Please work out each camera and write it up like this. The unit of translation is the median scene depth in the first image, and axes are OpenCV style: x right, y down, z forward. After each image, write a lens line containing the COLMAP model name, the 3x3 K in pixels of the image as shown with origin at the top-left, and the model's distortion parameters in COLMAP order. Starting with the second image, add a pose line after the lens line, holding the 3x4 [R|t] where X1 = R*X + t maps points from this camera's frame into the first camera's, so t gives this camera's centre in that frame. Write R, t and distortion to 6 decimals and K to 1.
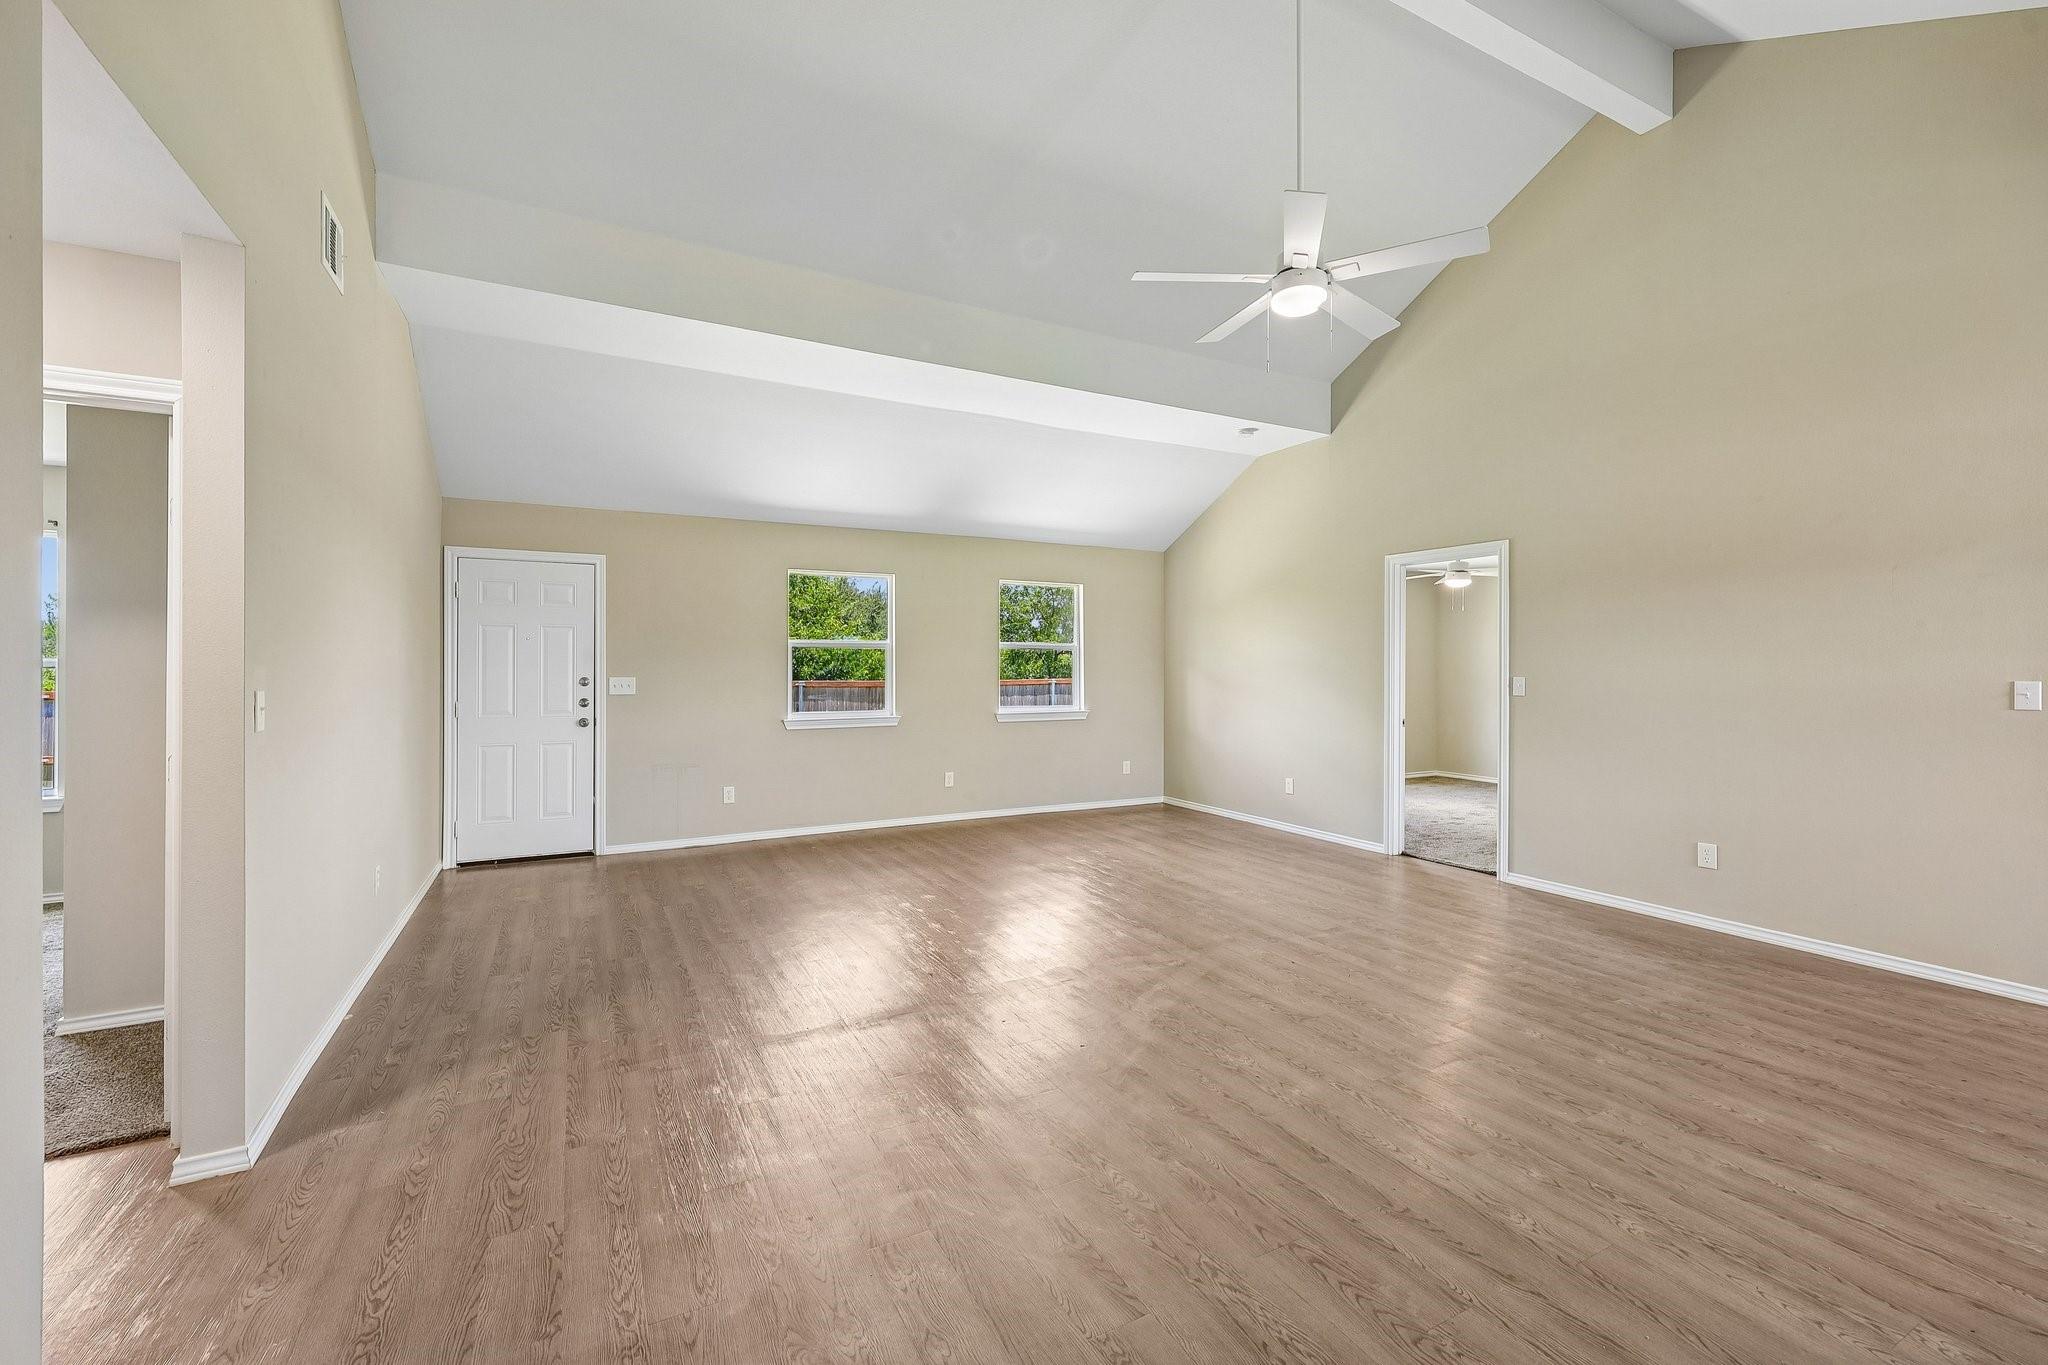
lens RADIAL K [[862.8, 0, 1021.6], [0, 862.8, 661.8], [0, 0, 1]] dist [-0.002179, 0.000293]
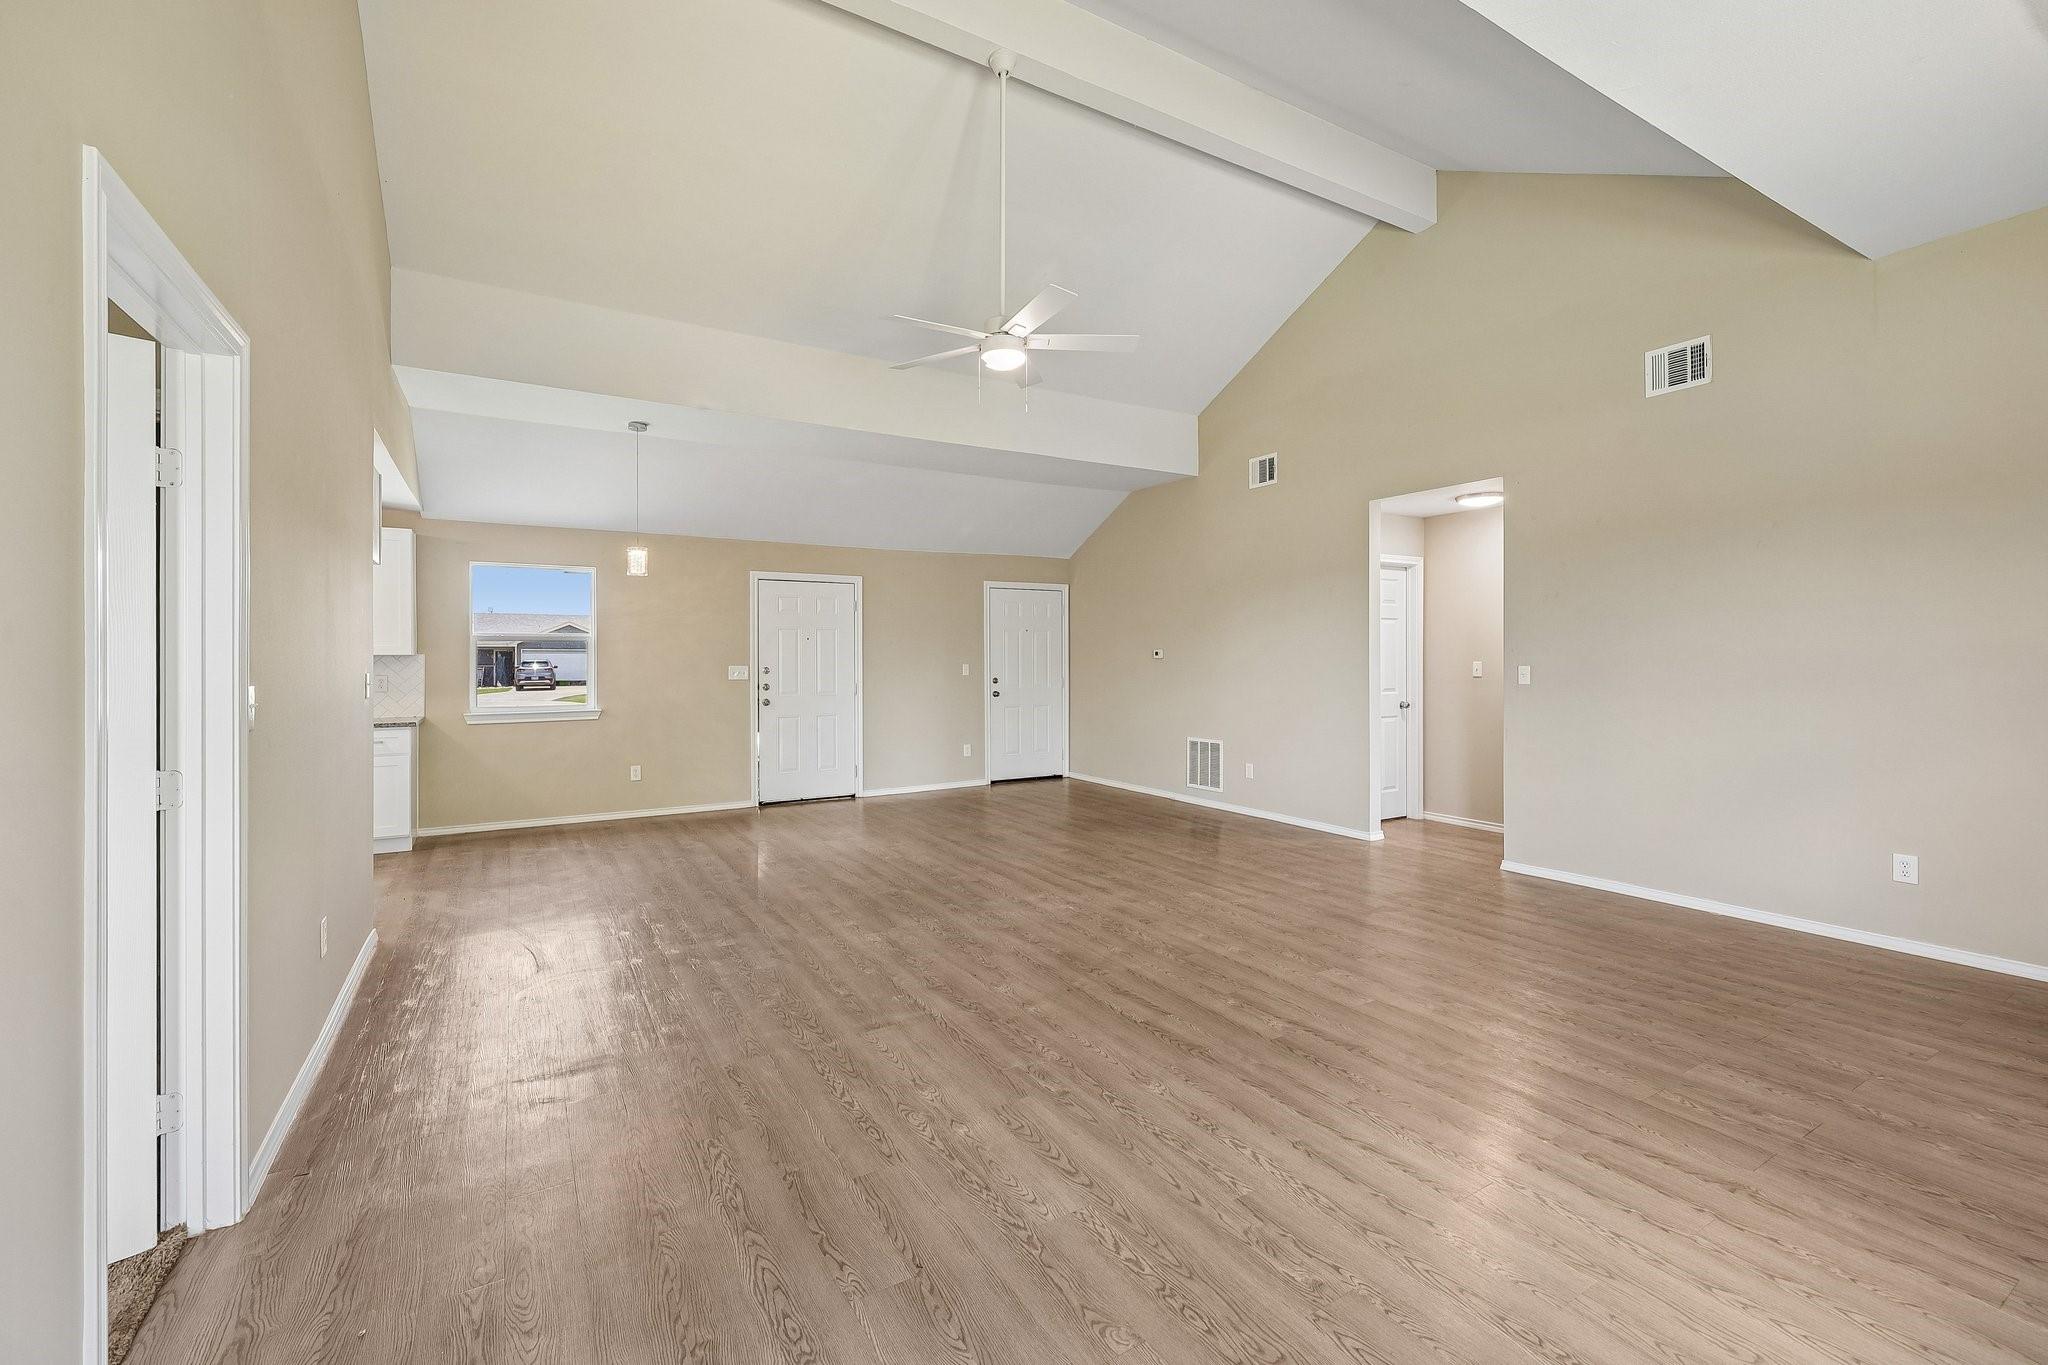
lens RADIAL K [[862.8, 0, 1024.5], [0, 862.8, 664.7], [0, 0, 1]] dist [-0.002179, 0.000293]
pose [[-0.998327, 0.009345, -0.057054, 0.317259], [0.009224, 0.999955, 0.002376, 0.012736], [0.057073, 0.001846, -0.998368, 1.964883]]
